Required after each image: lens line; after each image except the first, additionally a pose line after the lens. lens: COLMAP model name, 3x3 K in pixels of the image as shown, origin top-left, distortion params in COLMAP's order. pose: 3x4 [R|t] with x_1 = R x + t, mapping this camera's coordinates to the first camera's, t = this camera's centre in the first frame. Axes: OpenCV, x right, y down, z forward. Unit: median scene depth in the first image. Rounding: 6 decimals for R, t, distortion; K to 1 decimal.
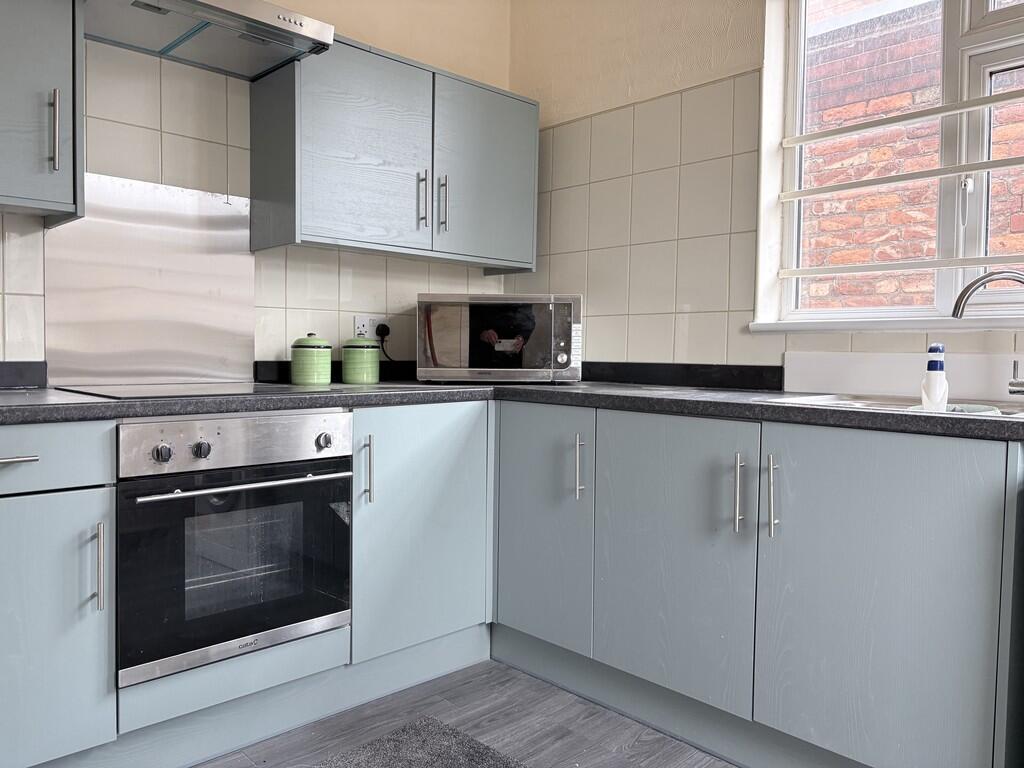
lens RADIAL K [[770.4, 0, 512.0], [0, 770.4, 384.0], [0, 0, 1]] dist [-0.004347, -0.008509]
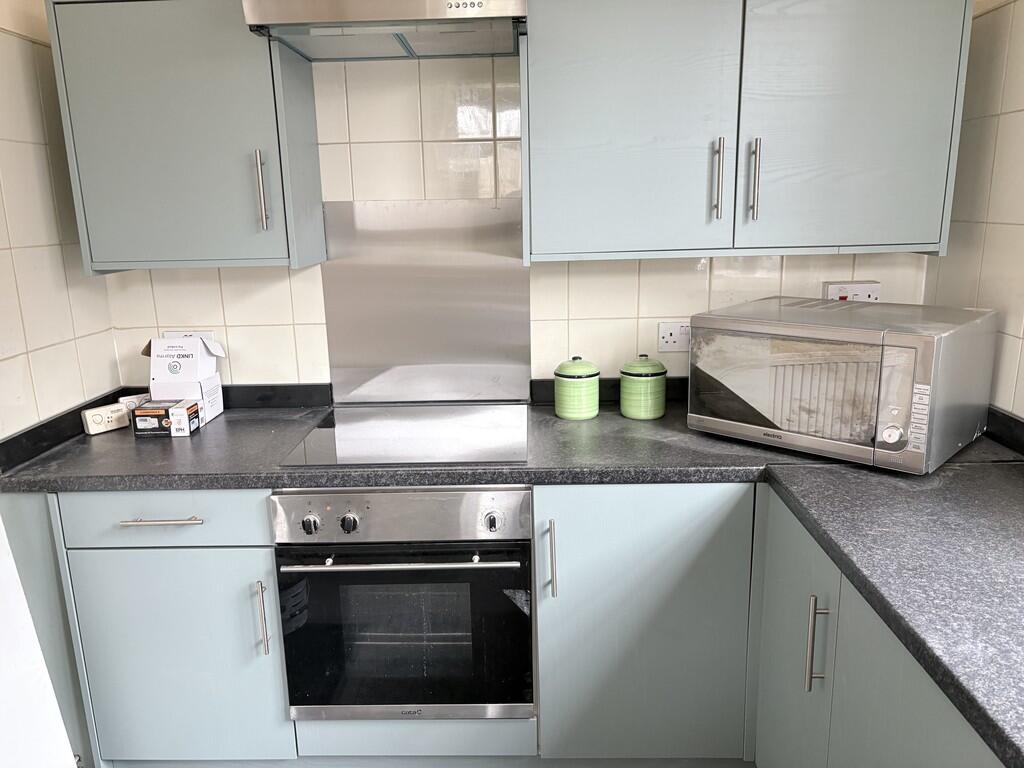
lens RADIAL K [[770.4, 0, 512.0], [0, 770.4, 384.0], [0, 0, 1]] dist [-0.004347, -0.008509]
pose [[0.703206, 0.126525, -0.699637, 0.344155], [0.001009, 0.983860, 0.178939, -0.225254], [0.710985, -0.126537, 0.691729, 0.427499]]
